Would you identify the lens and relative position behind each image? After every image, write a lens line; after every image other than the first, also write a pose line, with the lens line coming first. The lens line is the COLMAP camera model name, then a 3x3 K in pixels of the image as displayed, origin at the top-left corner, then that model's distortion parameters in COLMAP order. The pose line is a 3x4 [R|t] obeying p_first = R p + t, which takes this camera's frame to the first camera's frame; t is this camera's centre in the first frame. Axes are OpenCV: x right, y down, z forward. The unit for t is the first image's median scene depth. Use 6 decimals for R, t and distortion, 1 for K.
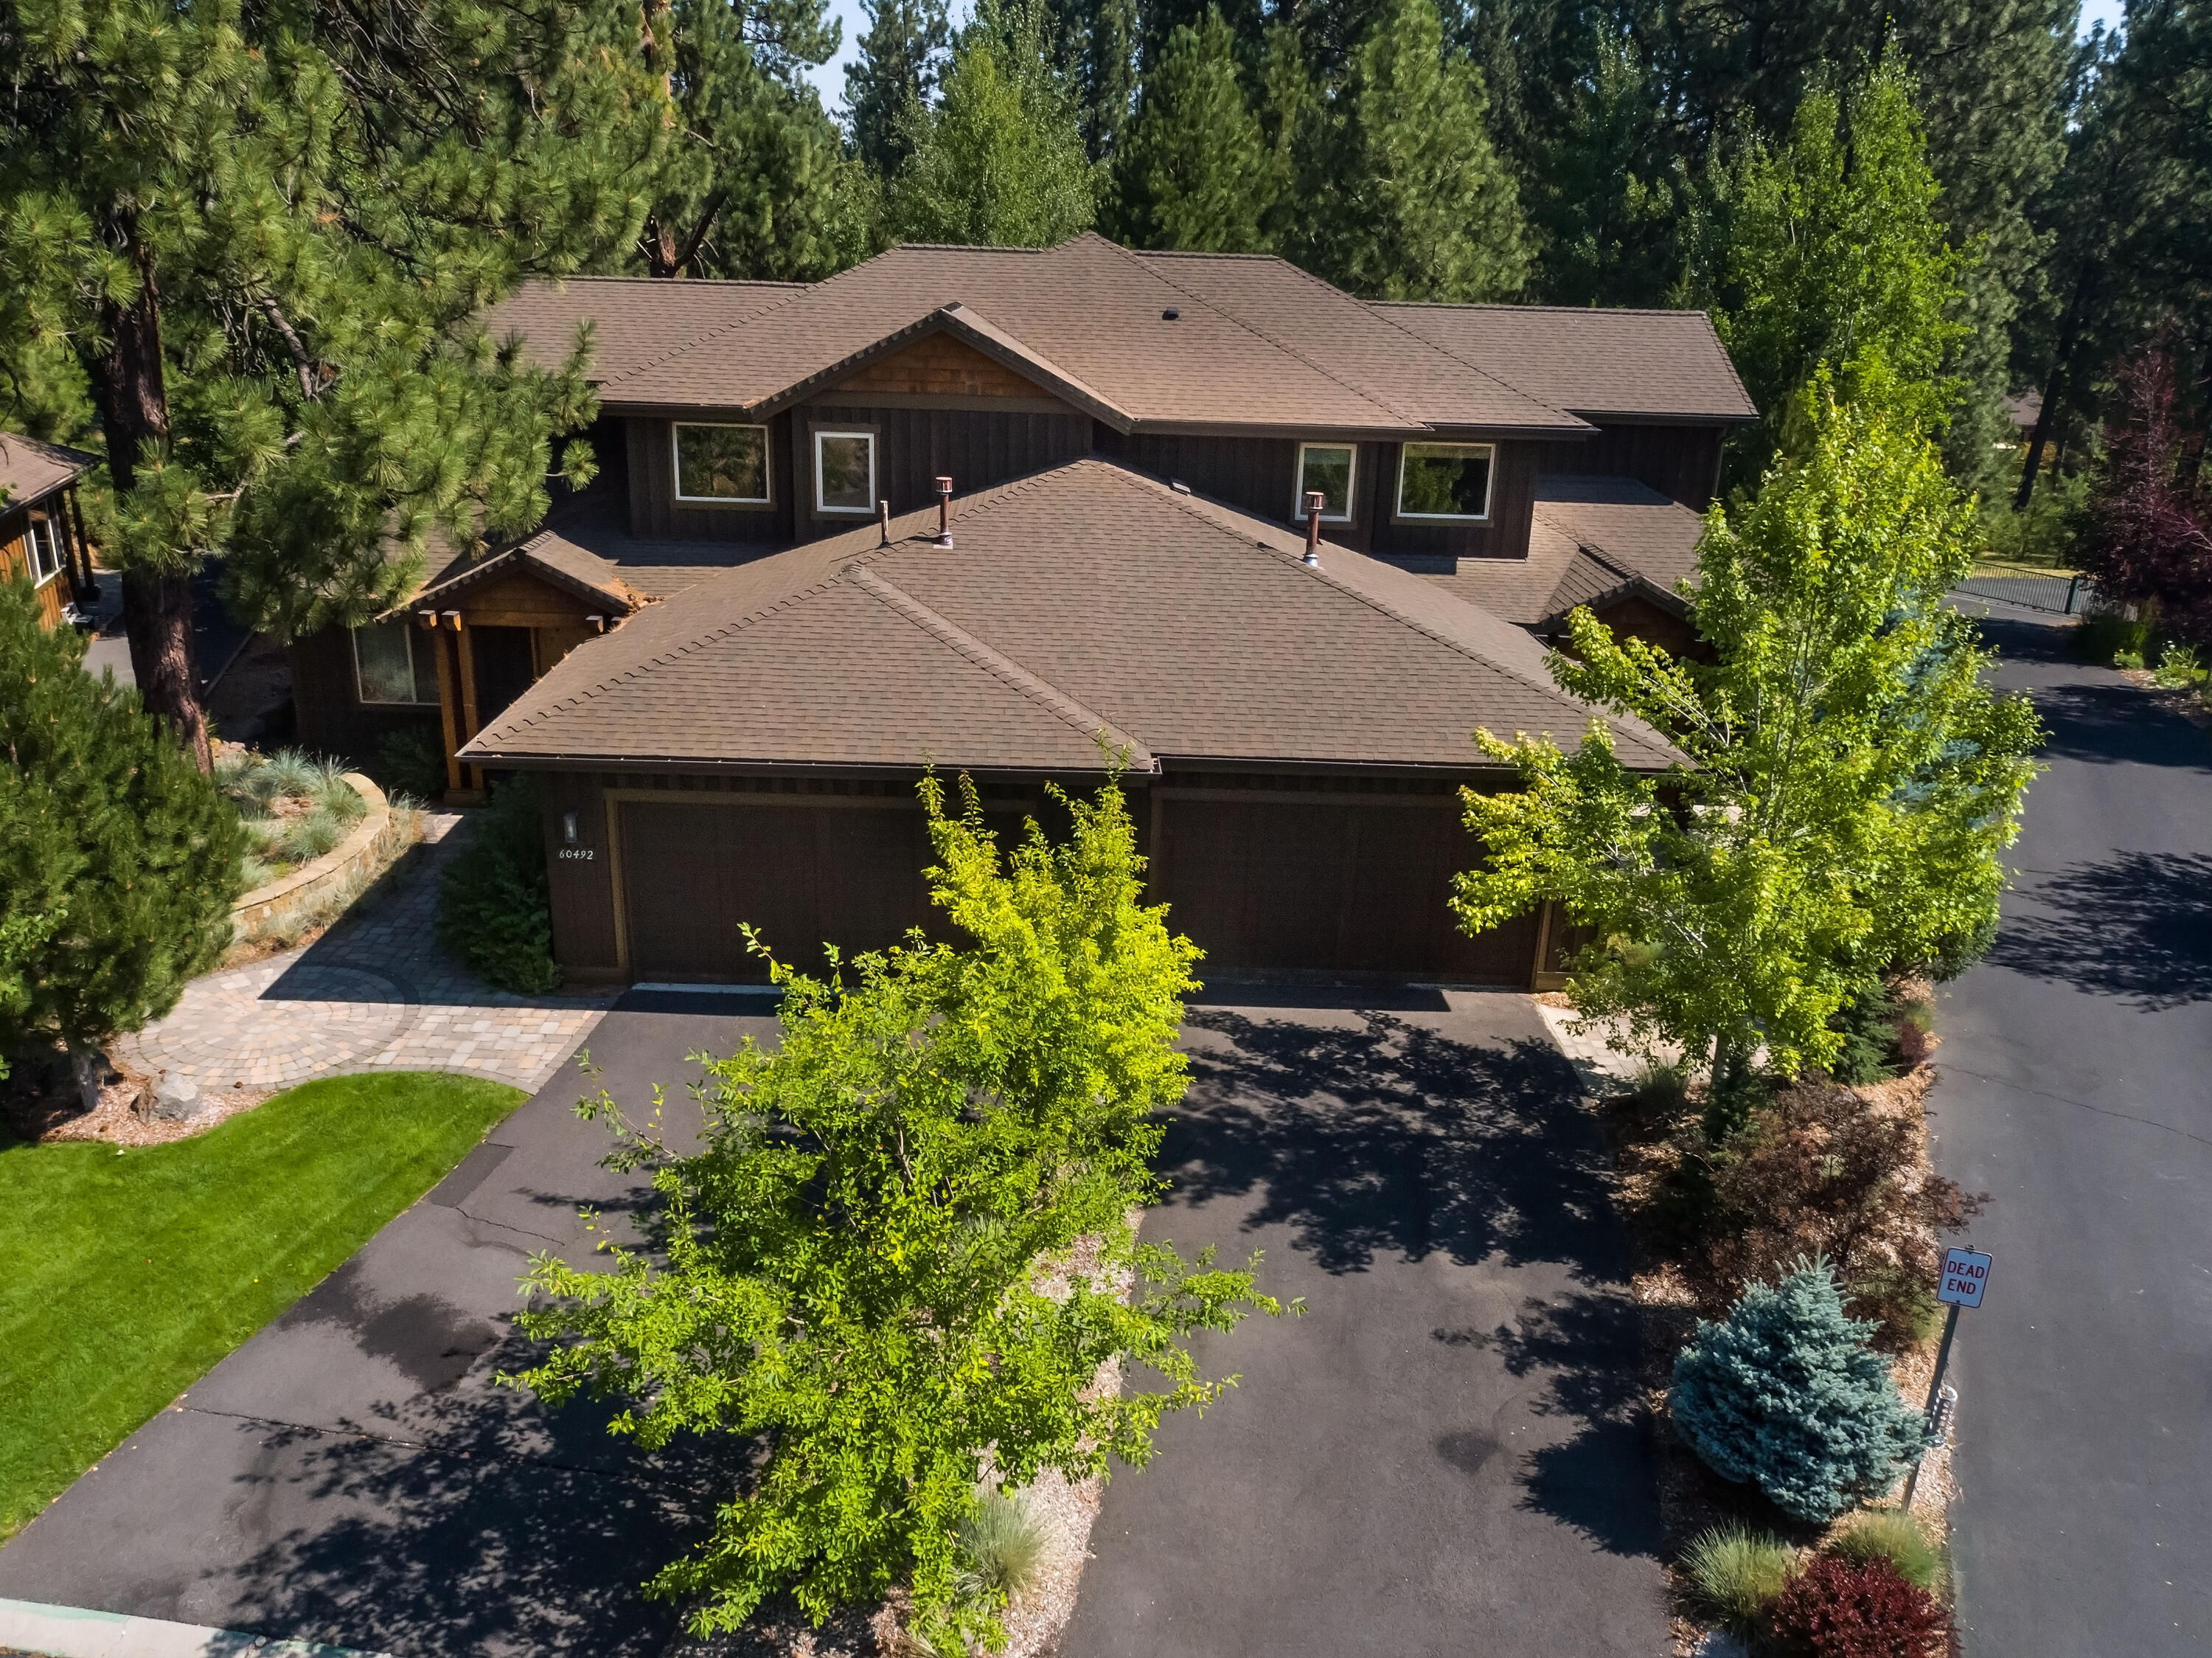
lens RADIAL K [[1698.1, 0, 1067.2], [0, 1698.1, 707.1], [0, 0, 1]] dist [-0.008213, 0.013326]
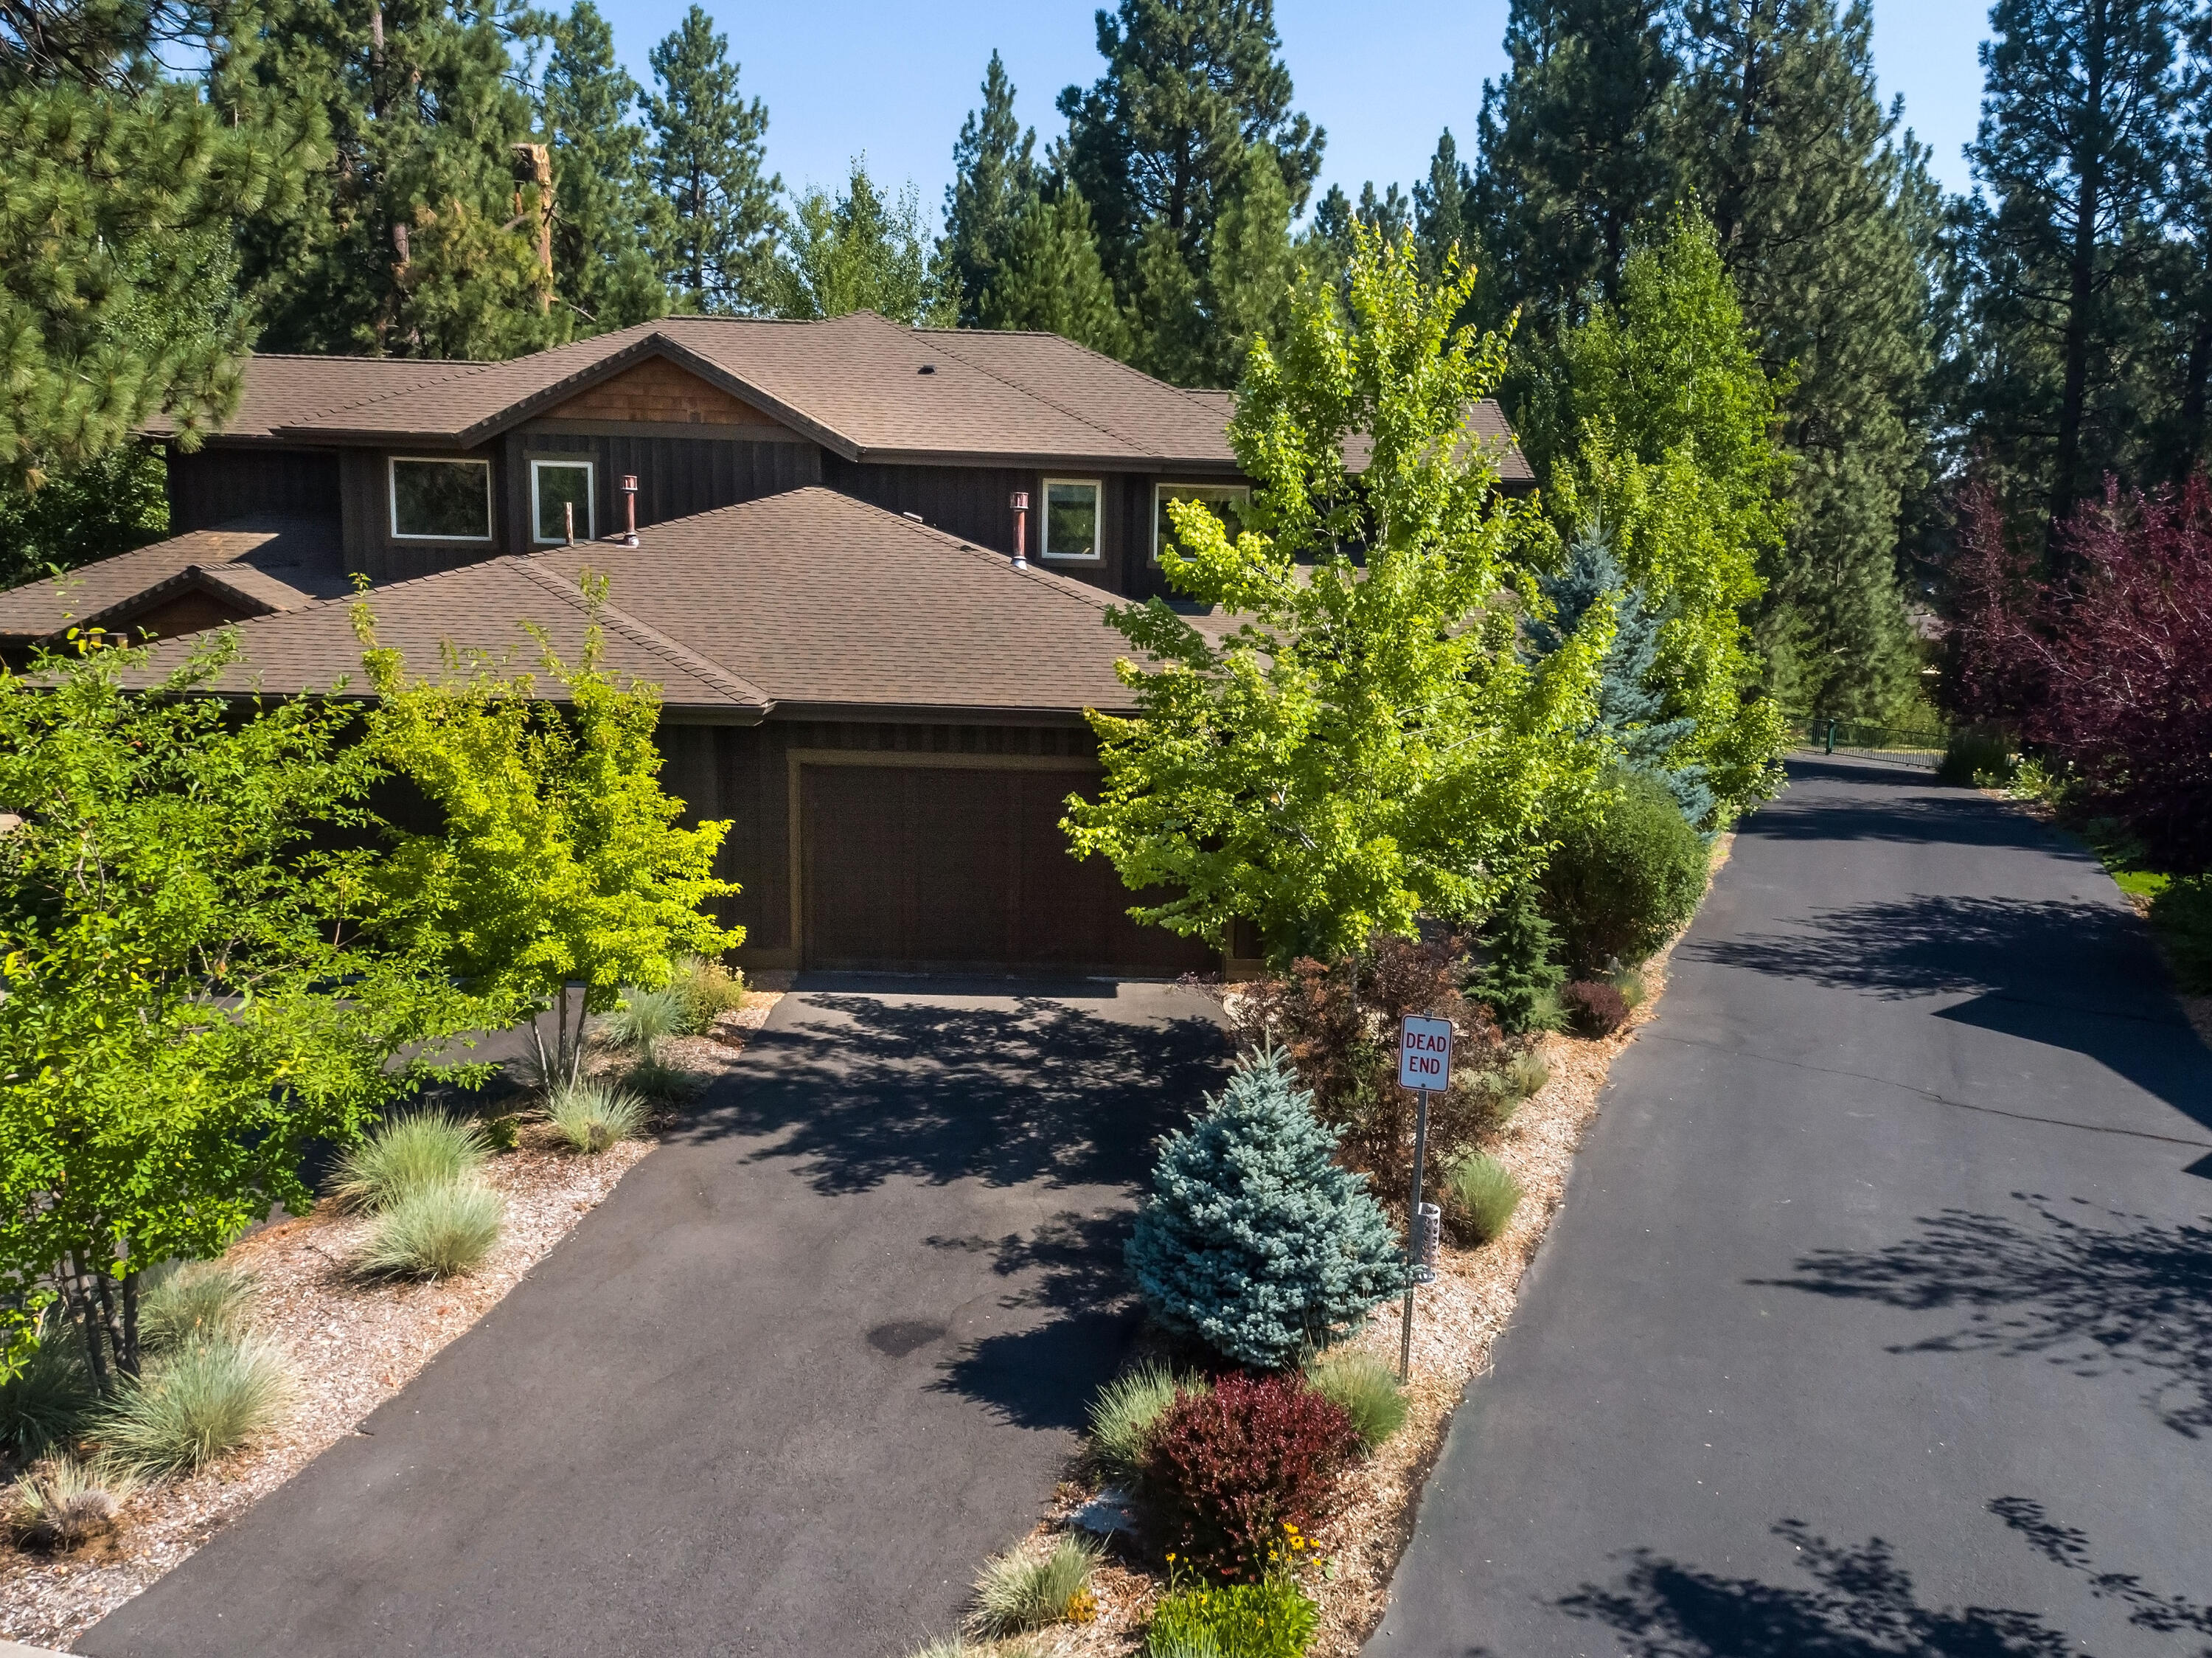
lens RADIAL K [[1676.7, 0, 1149.9], [0, 1676.7, 668.3], [0, 0, 1]] dist [-0.000025, 0.004418]
pose [[0.999509, -0.007121, 0.030510, 0.229959], [0.013012, 0.980221, -0.197479, 0.195180], [-0.028500, 0.197779, 0.979832, 0.100664]]
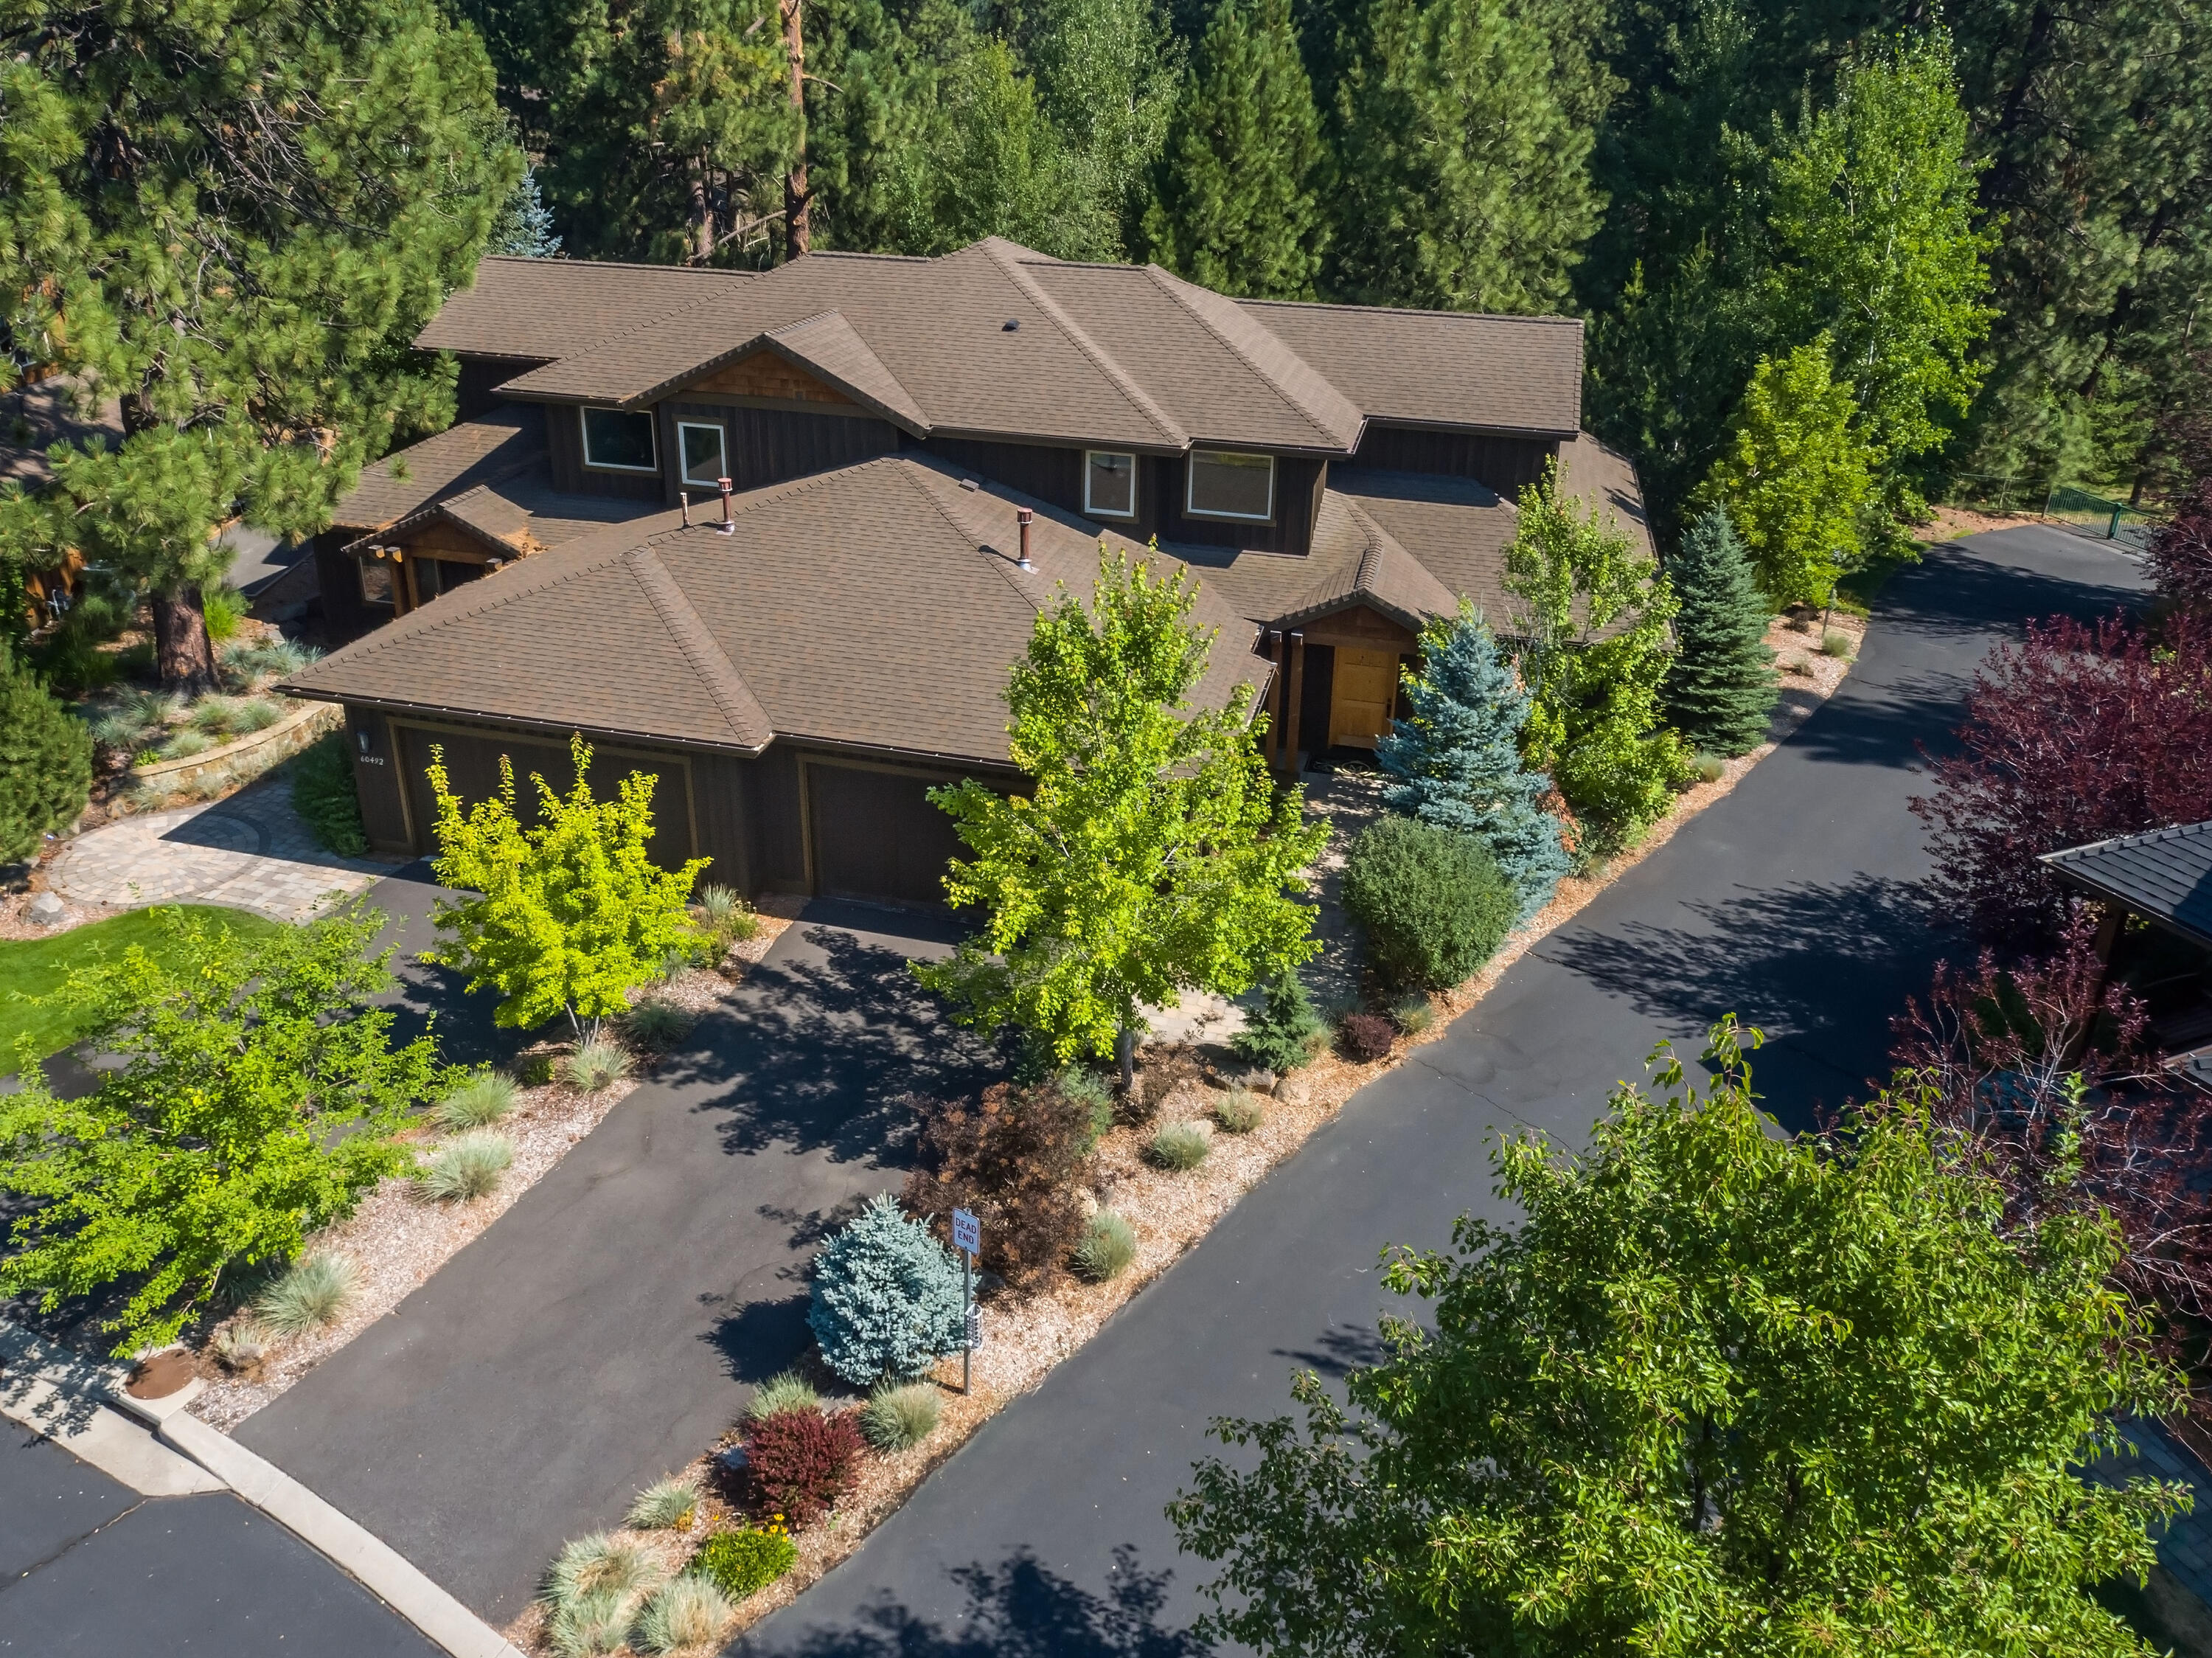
lens RADIAL K [[1687.1, 0, 1075.7], [0, 1687.1, 673.1], [0, 0, 1]] dist [-0.000203, -0.006320]
pose [[0.969541, 0.093870, -0.226226, 0.536455], [-0.077055, 0.993644, 0.082065, -0.126099], [0.232491, -0.062134, 0.970612, -0.137904]]
